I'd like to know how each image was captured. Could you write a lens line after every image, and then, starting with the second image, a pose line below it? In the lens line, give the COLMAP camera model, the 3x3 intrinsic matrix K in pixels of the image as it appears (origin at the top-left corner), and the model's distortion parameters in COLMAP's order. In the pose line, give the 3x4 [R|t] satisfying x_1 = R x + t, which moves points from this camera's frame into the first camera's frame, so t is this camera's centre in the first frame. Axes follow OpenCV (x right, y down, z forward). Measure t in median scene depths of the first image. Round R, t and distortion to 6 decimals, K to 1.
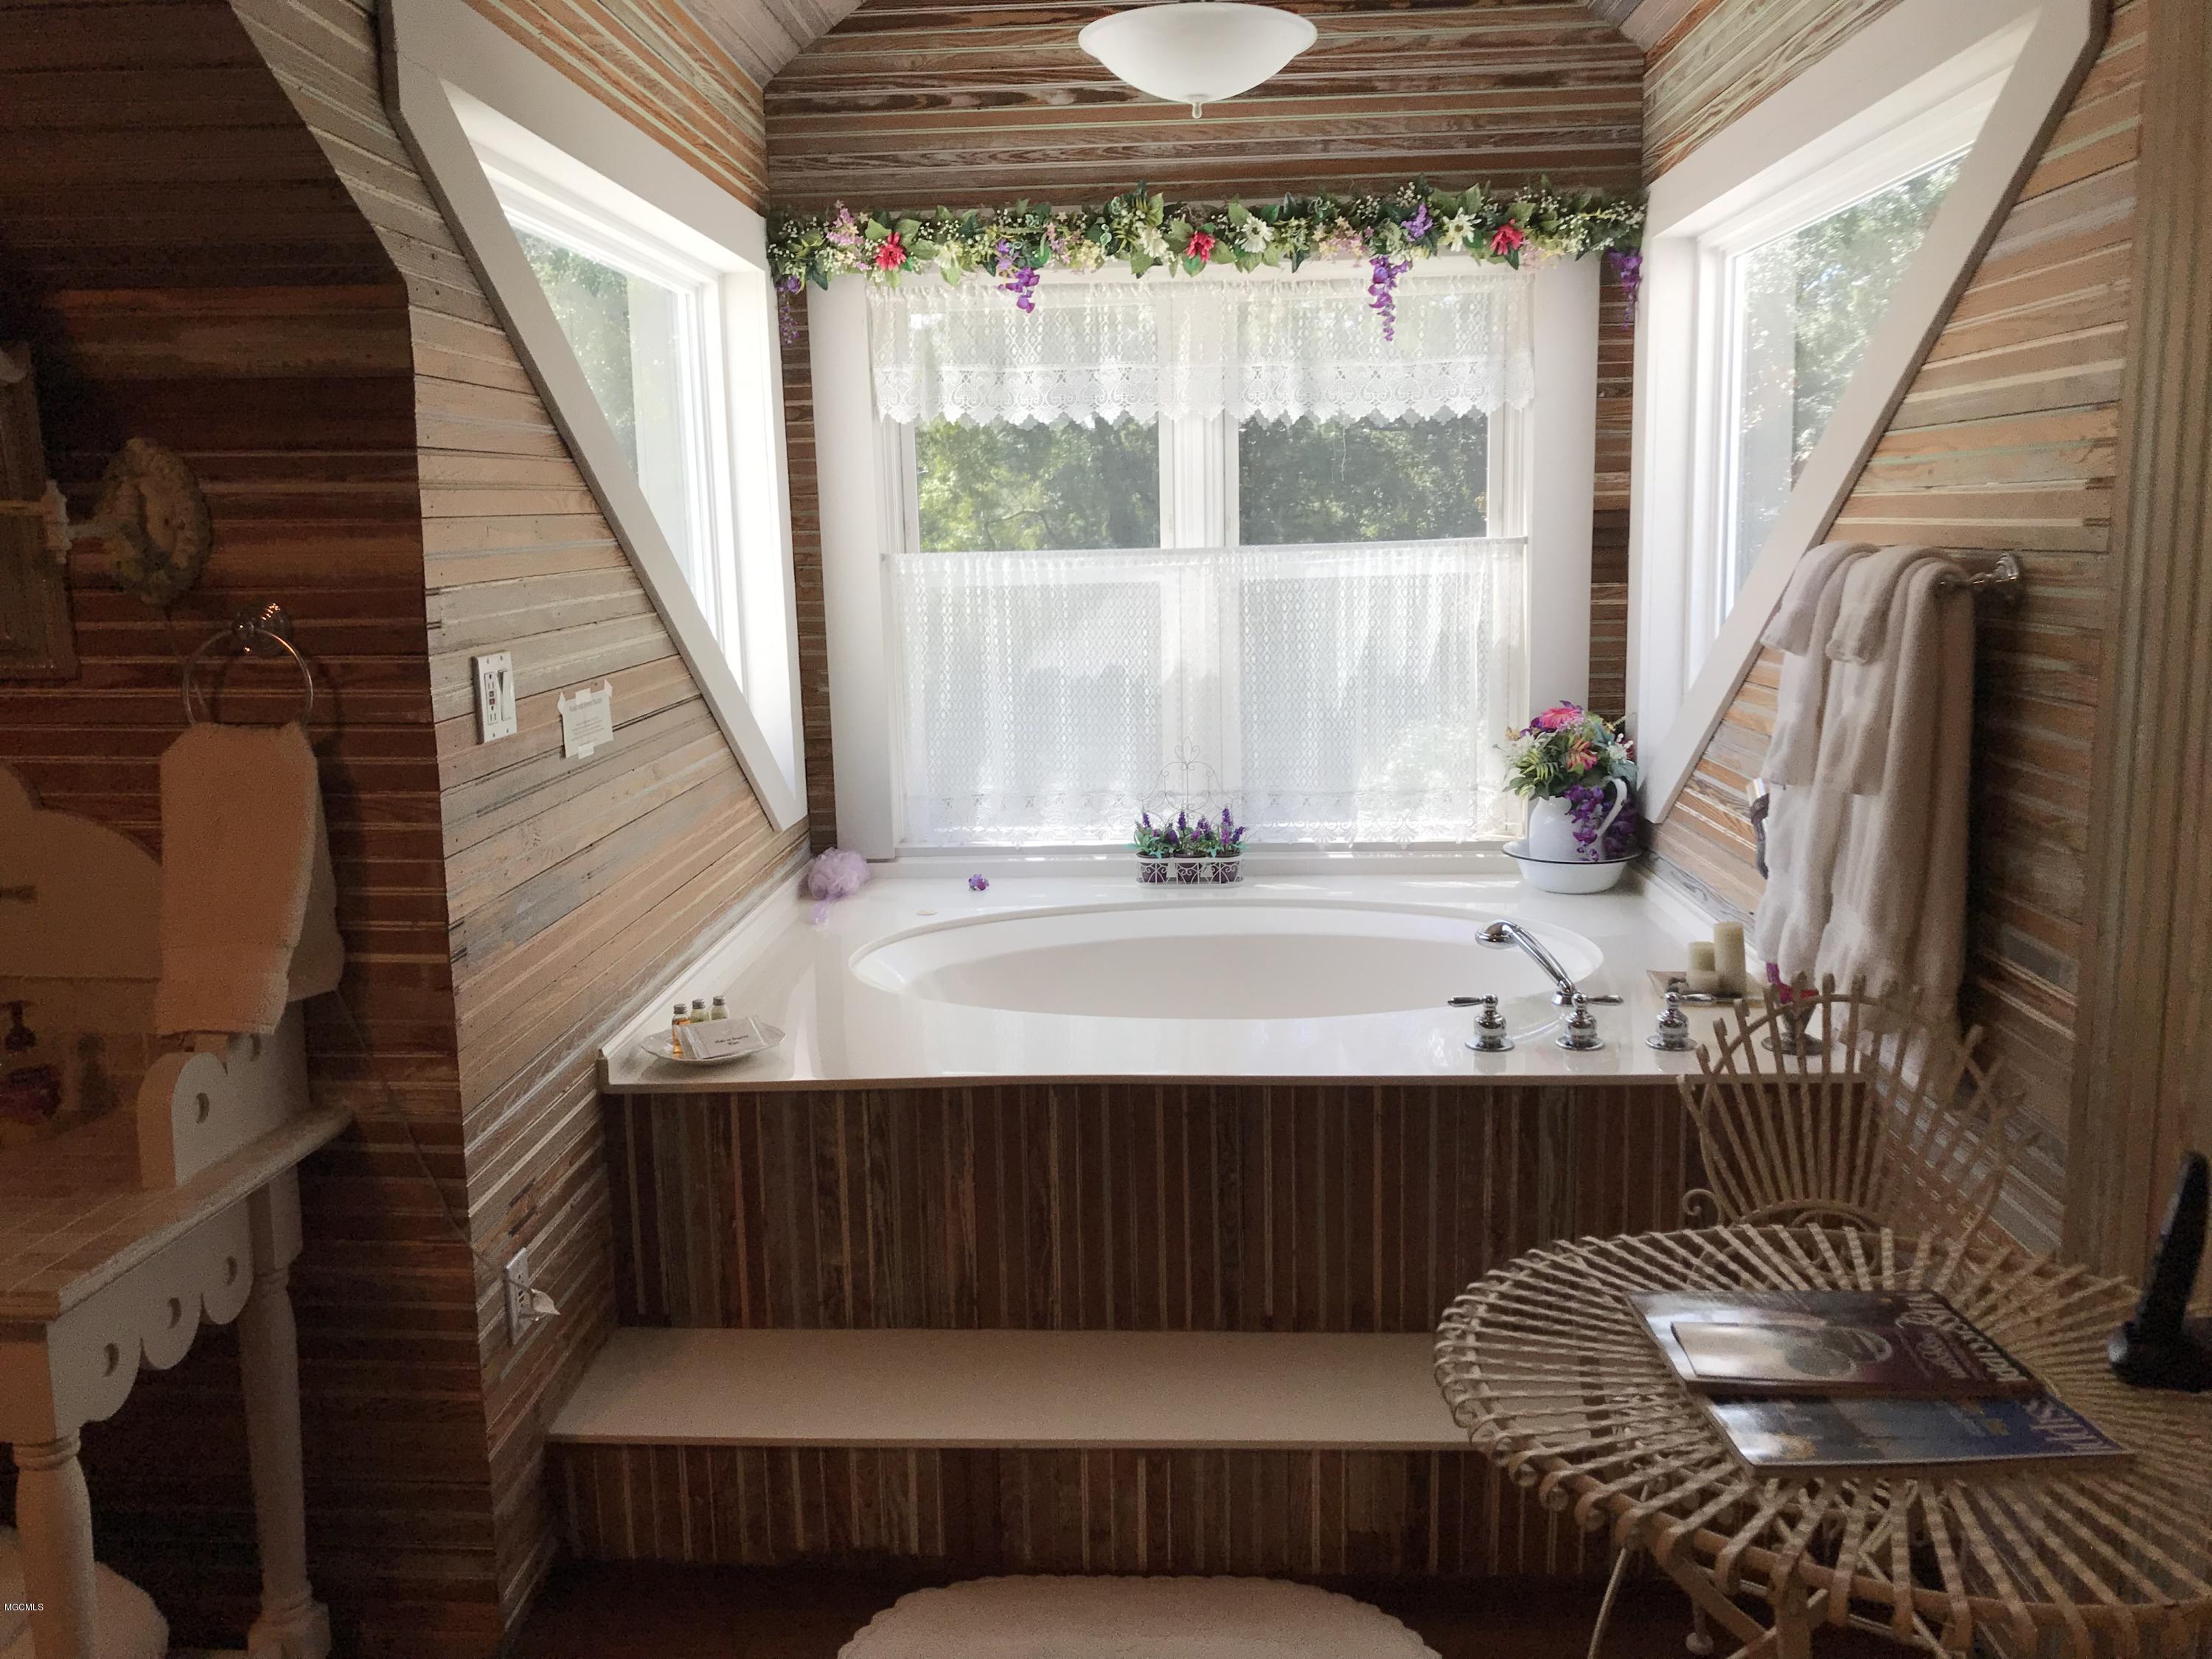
lens RADIAL K [[1801.4, 0, 1106.0], [0, 1801.4, 829.5], [0, 0, 1]] dist [0.007776, 0.001495]
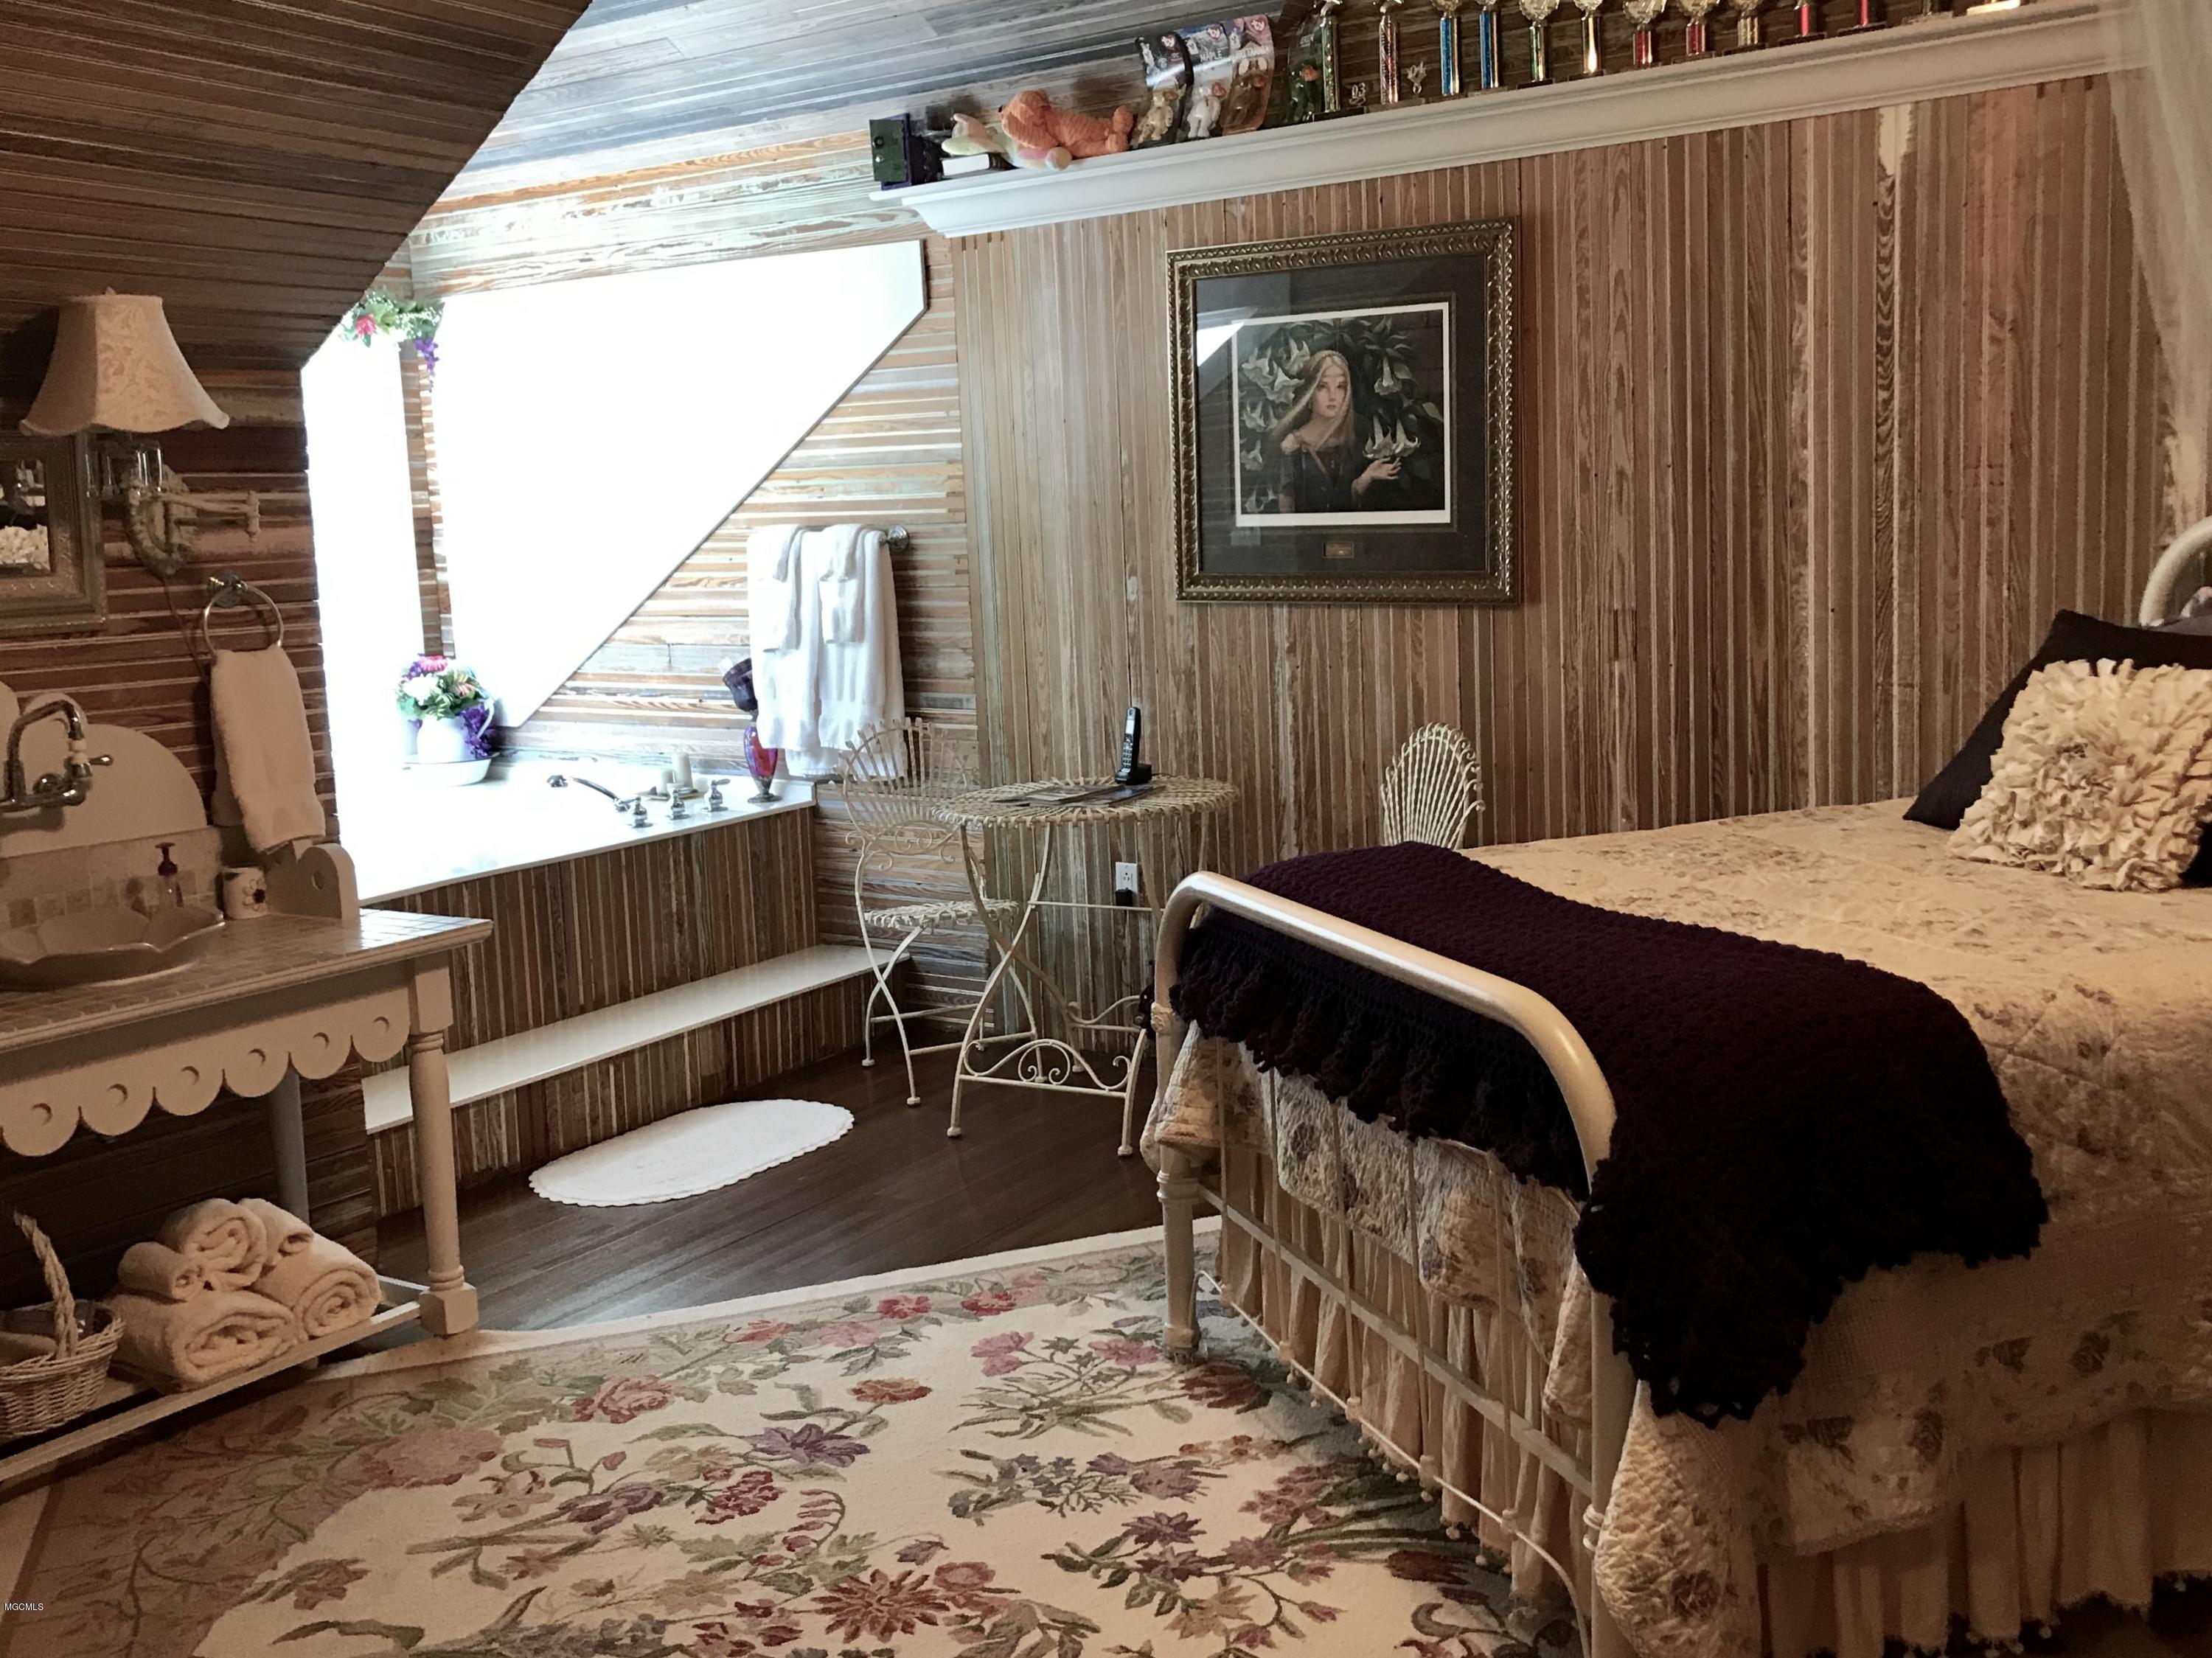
lens RADIAL K [[1947.6, 0, 1106.0], [0, 1947.6, 829.0], [0, 0, 1]] dist [-0.008772, -0.005799]
pose [[0.521233, -0.143605, 0.841245, -1.302731], [0.166484, 0.983912, 0.064806, 0.091792], [-0.837018, 0.106275, 0.536756, -0.416978]]
